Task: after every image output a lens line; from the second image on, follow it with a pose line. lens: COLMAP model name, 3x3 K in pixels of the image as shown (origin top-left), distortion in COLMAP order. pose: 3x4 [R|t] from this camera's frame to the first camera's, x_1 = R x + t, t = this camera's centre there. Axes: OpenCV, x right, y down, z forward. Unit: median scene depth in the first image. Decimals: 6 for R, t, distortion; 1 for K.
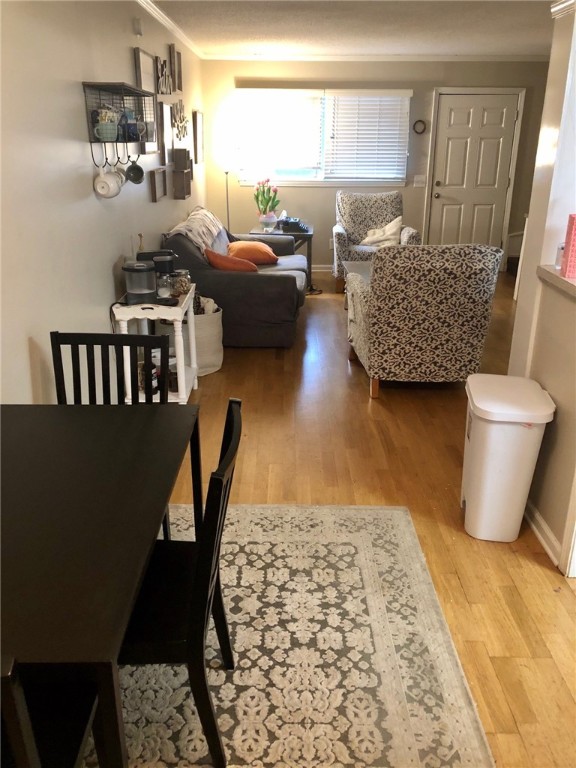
lens RADIAL K [[658.3, 0, 288.0], [0, 658.3, 384.0], [0, 0, 1]] dist [0.046025, -0.009762]
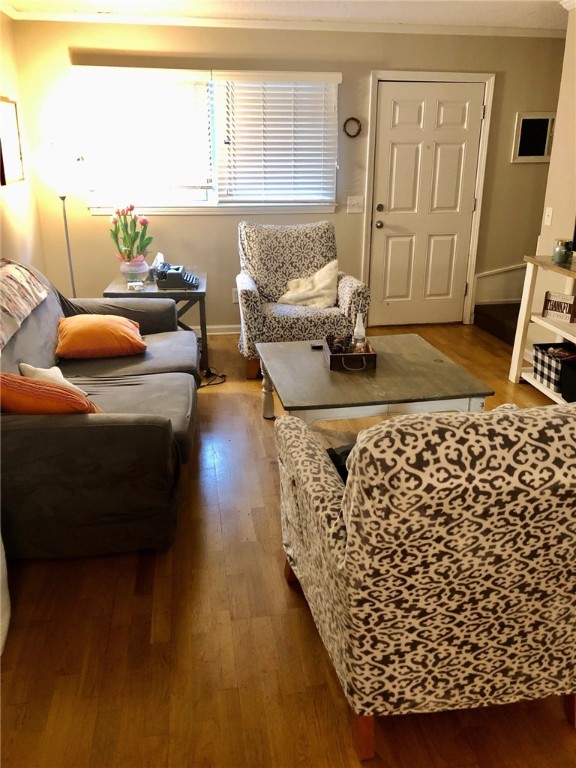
lens RADIAL K [[658.3, 0, 288.0], [0, 658.3, 384.0], [0, 0, 1]] dist [0.046025, -0.009762]
pose [[0.988628, -0.052805, 0.140805, 0.022271], [0.054203, 0.998511, -0.006113, -0.130986], [-0.140272, 0.013675, 0.990019, 0.359582]]
